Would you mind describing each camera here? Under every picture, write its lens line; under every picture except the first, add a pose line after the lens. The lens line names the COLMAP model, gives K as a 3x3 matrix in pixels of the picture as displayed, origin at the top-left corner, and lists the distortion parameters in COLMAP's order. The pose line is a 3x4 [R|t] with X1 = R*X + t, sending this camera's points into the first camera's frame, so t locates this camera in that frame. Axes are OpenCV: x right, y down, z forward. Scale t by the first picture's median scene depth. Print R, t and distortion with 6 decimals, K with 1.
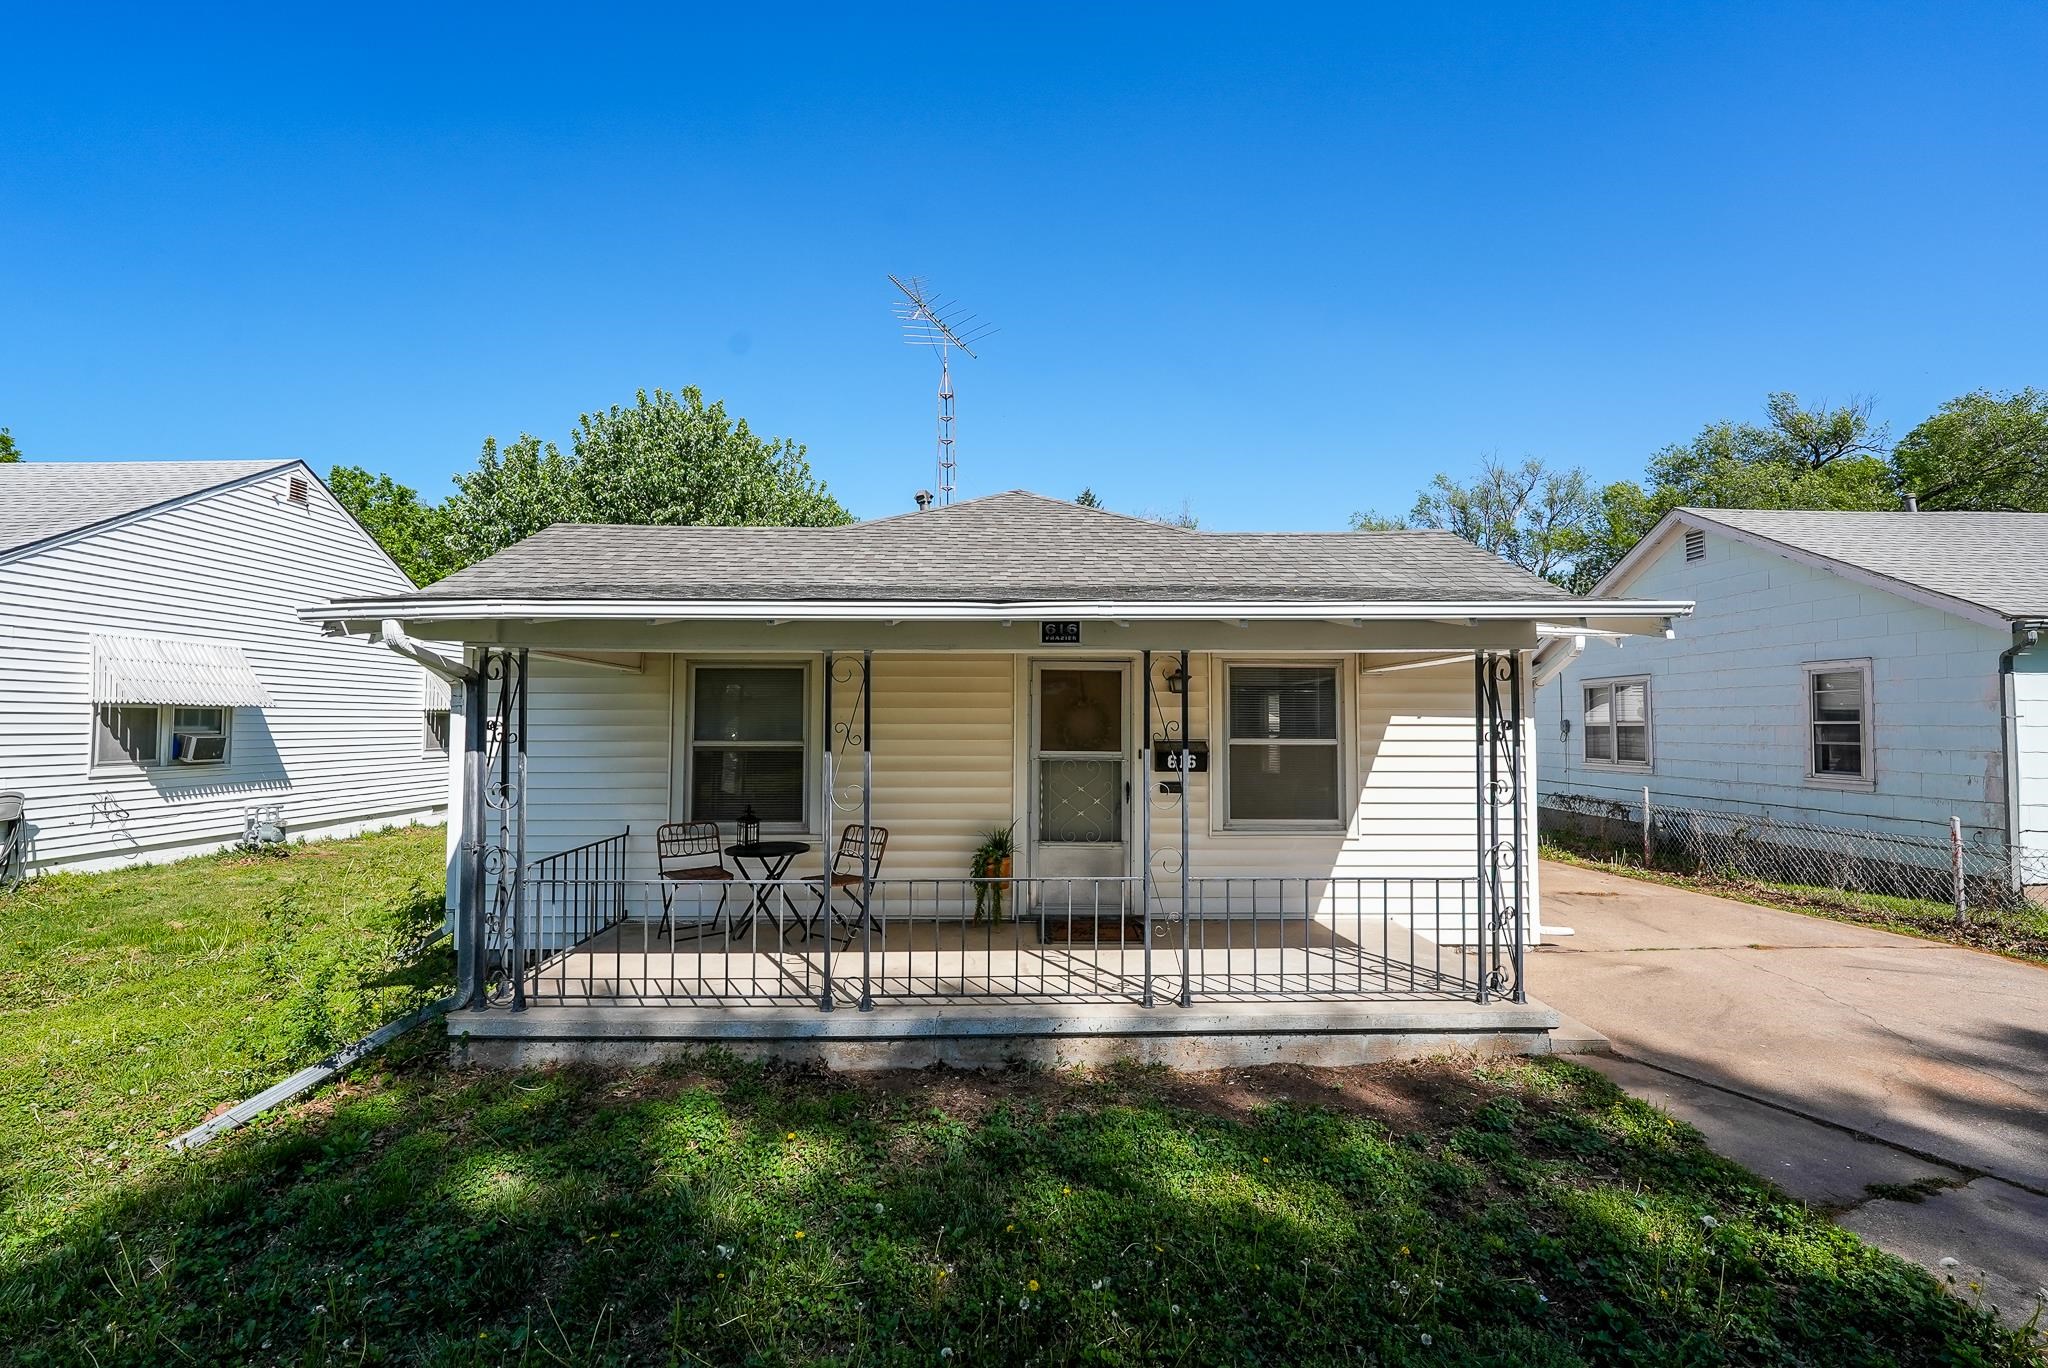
lens RADIAL K [[834.5, 0, 1023.2], [0, 834.5, 687.2], [0, 0, 1]] dist [-0.007094, -0.002173]
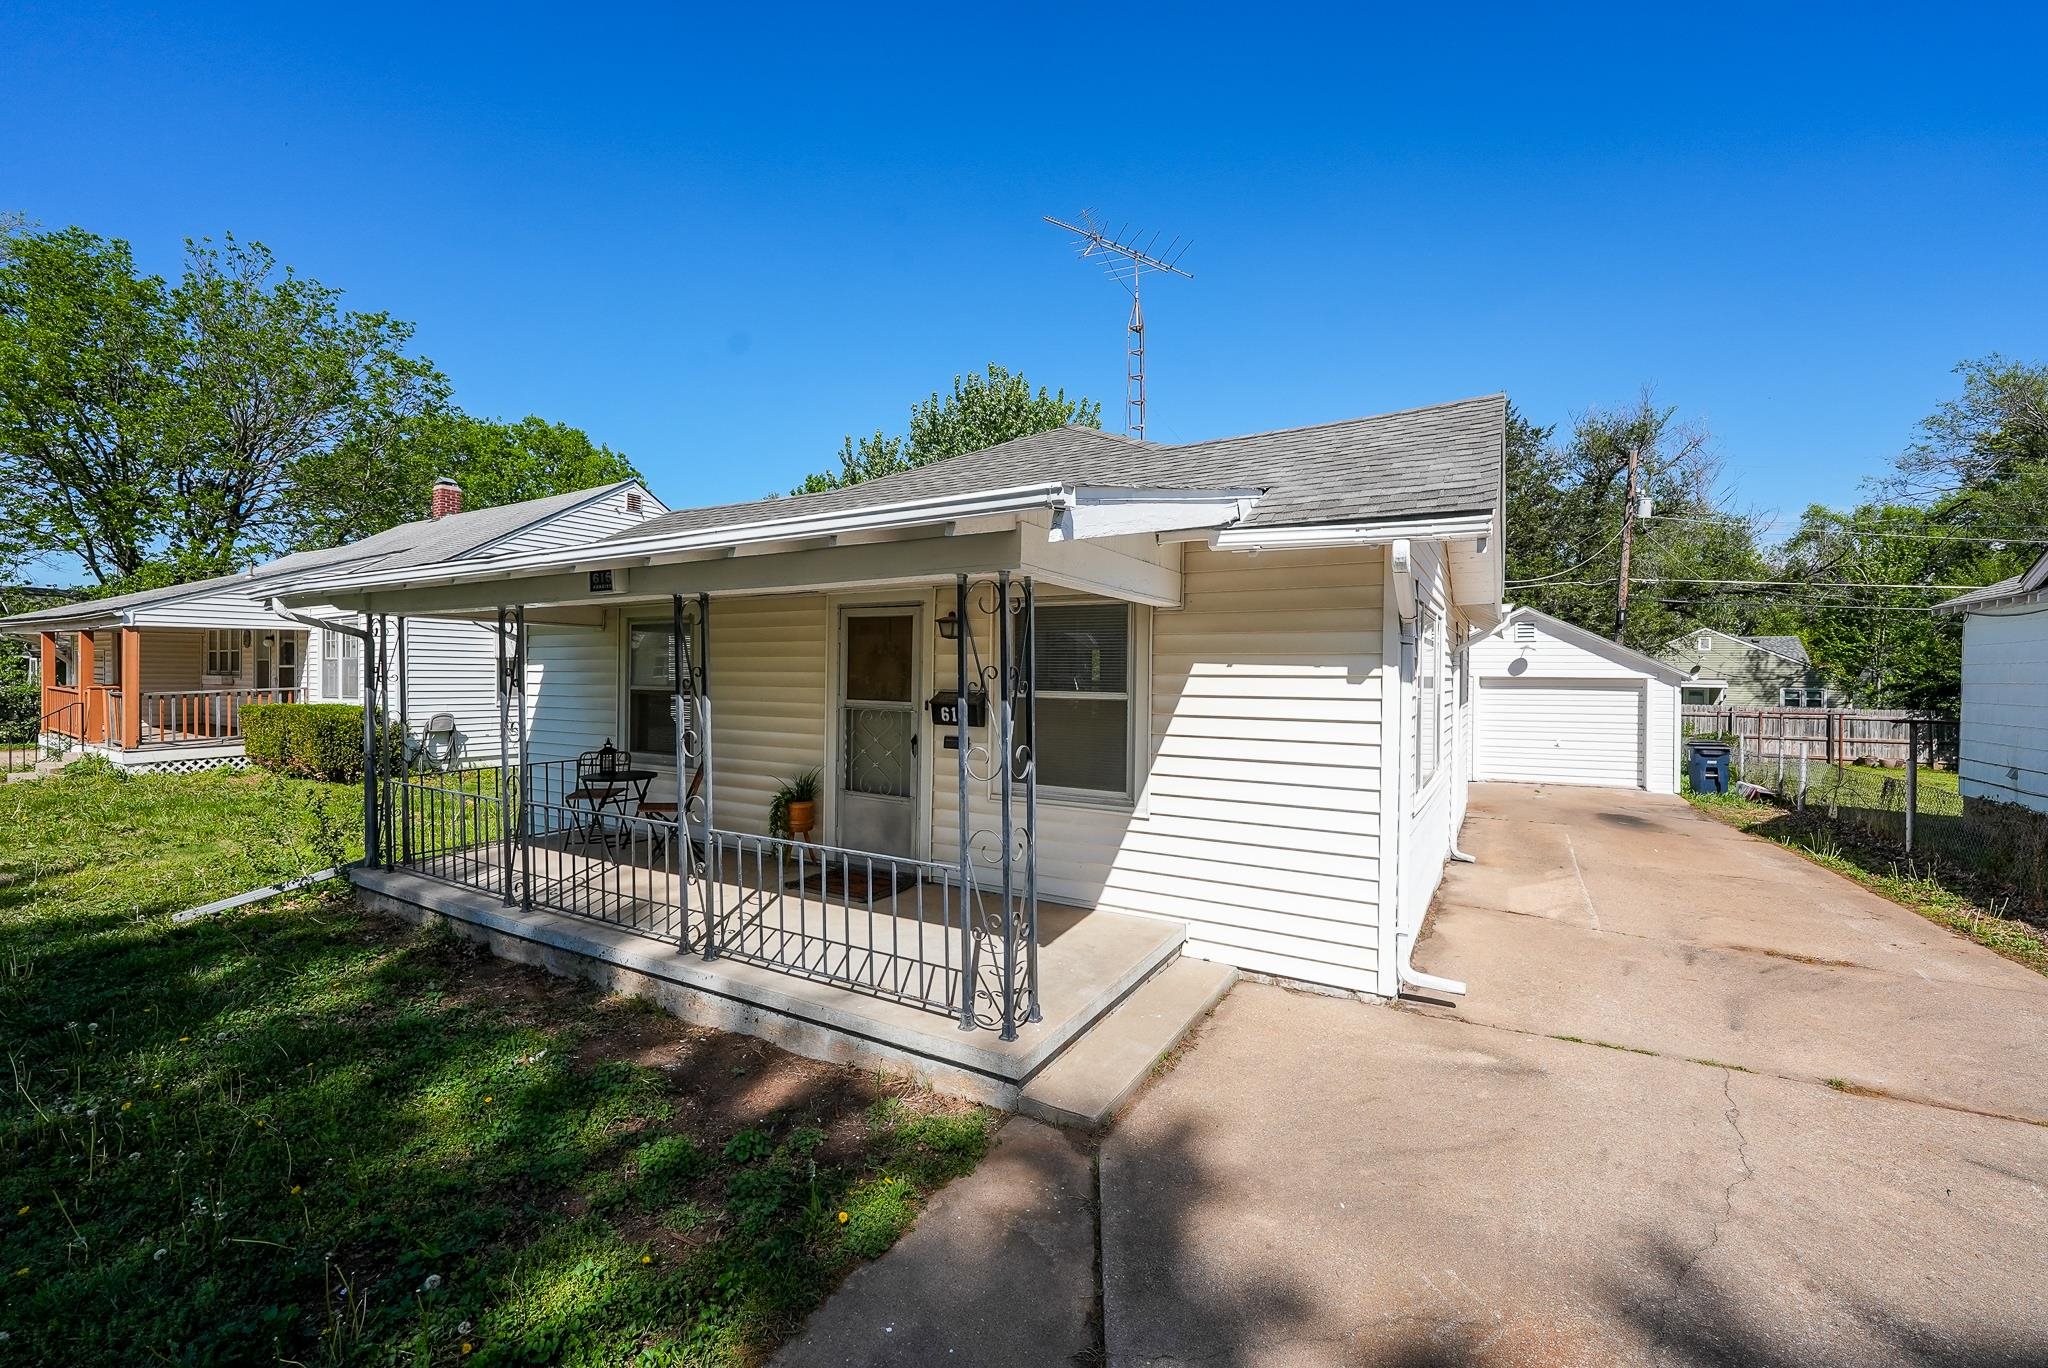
lens RADIAL K [[834.5, 0, 1024.3], [0, 834.5, 687.4], [0, 0, 1]] dist [-0.007094, -0.002173]
pose [[0.850504, 0.013596, -0.525792, 0.722371], [0.015105, 0.998622, 0.050256, 0.015479], [0.525751, -0.050685, 0.849127, 0.272354]]
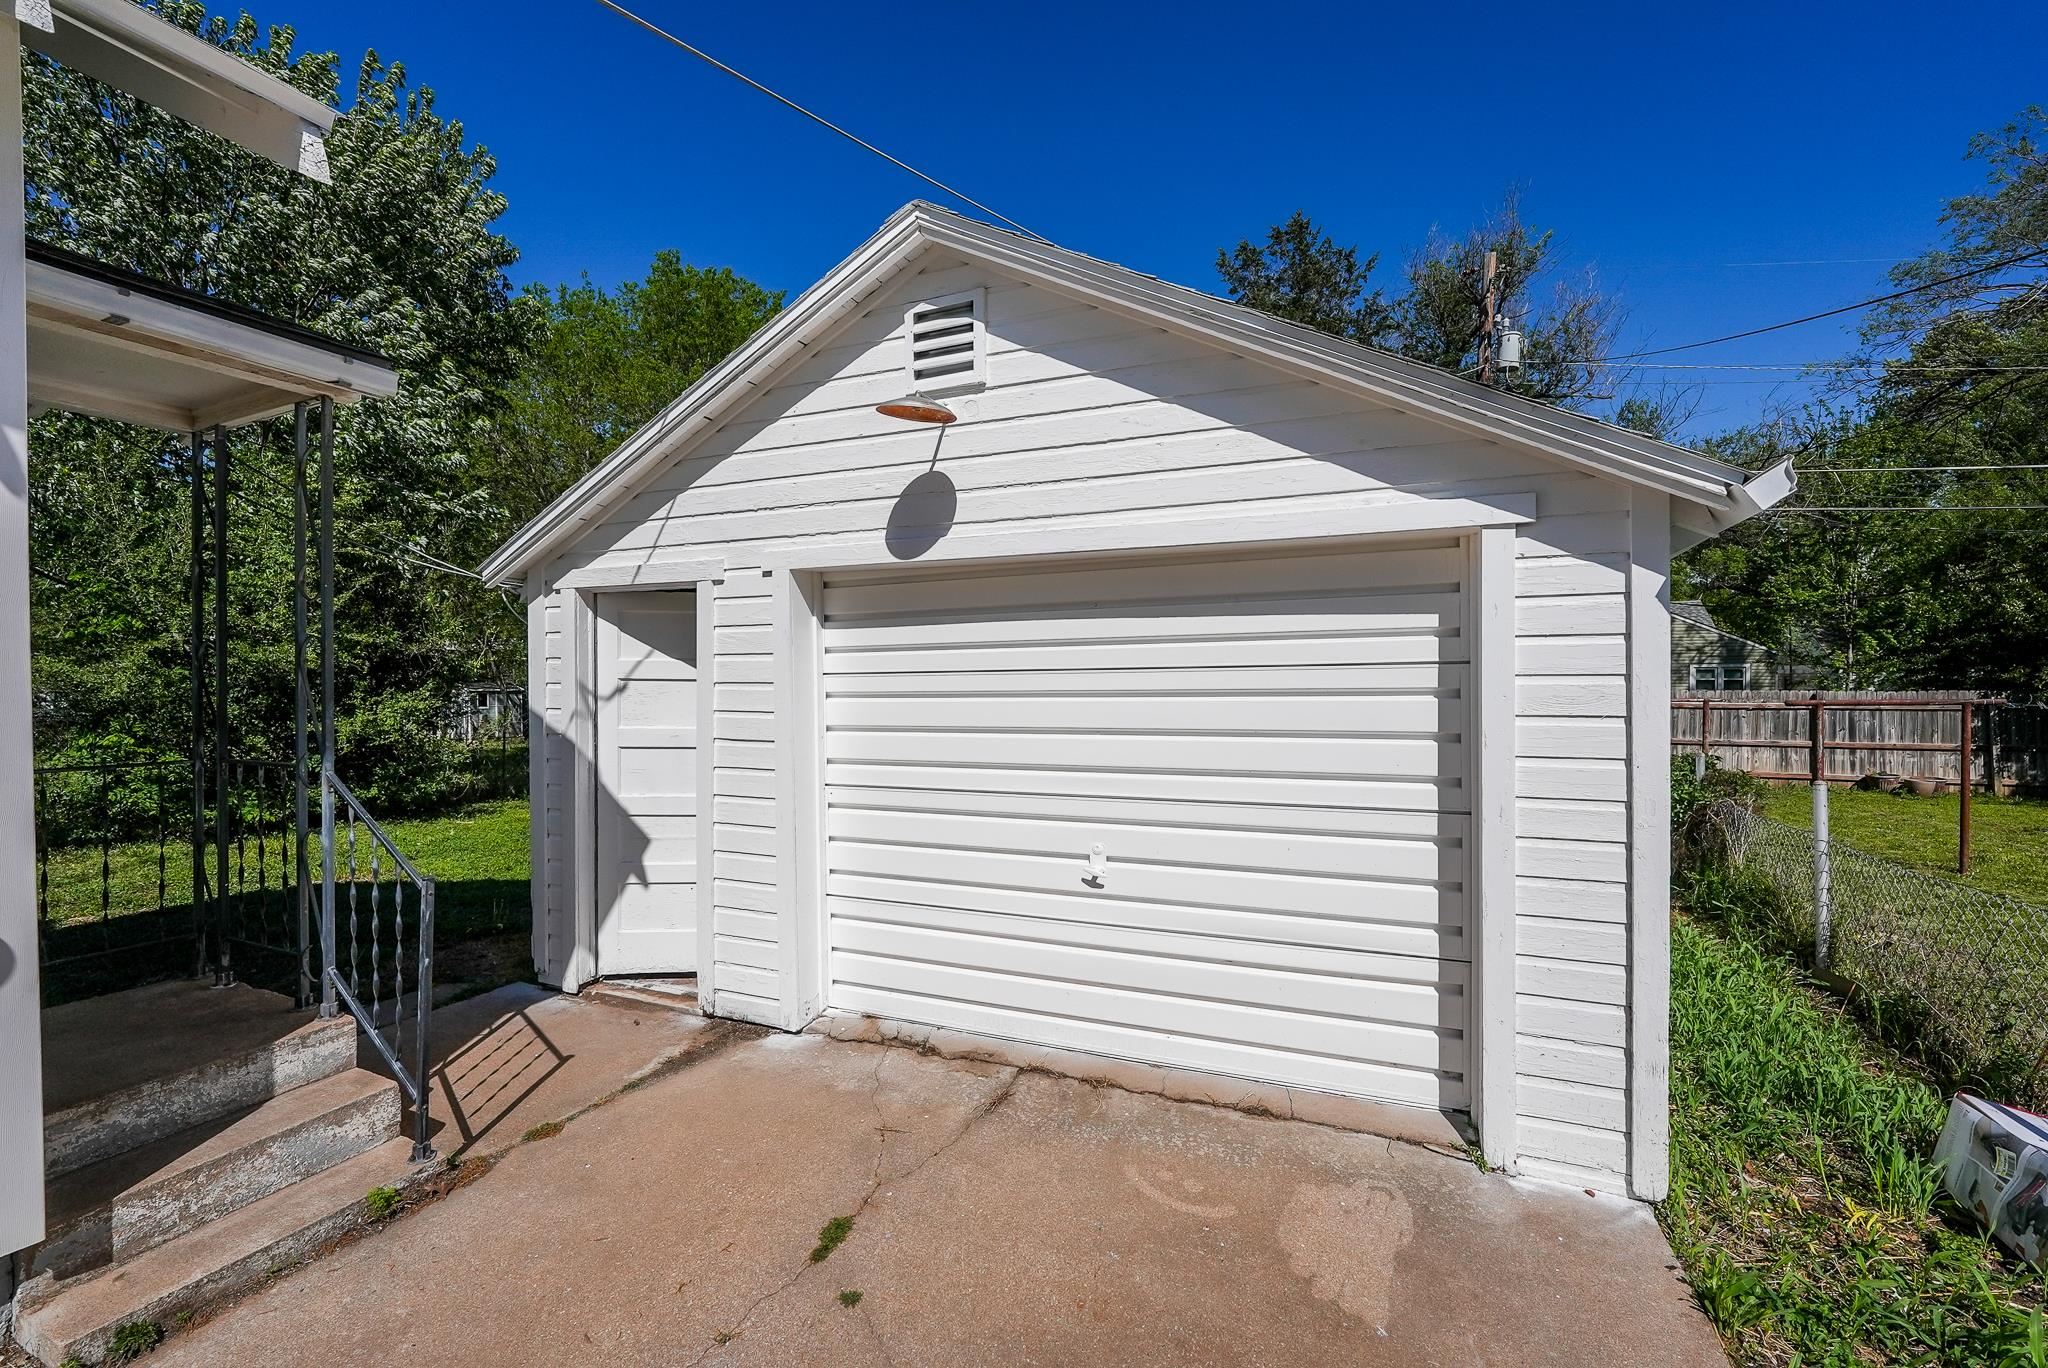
lens RADIAL K [[834.5, 0, 1010.4], [0, 834.5, 685.6], [0, 0, 1]] dist [-0.007094, -0.002173]
pose [[0.894575, 0.003961, -0.446901, 0.972104], [0.023987, 0.998094, 0.056862, 0.188217], [0.446275, -0.061587, 0.892774, 2.820424]]
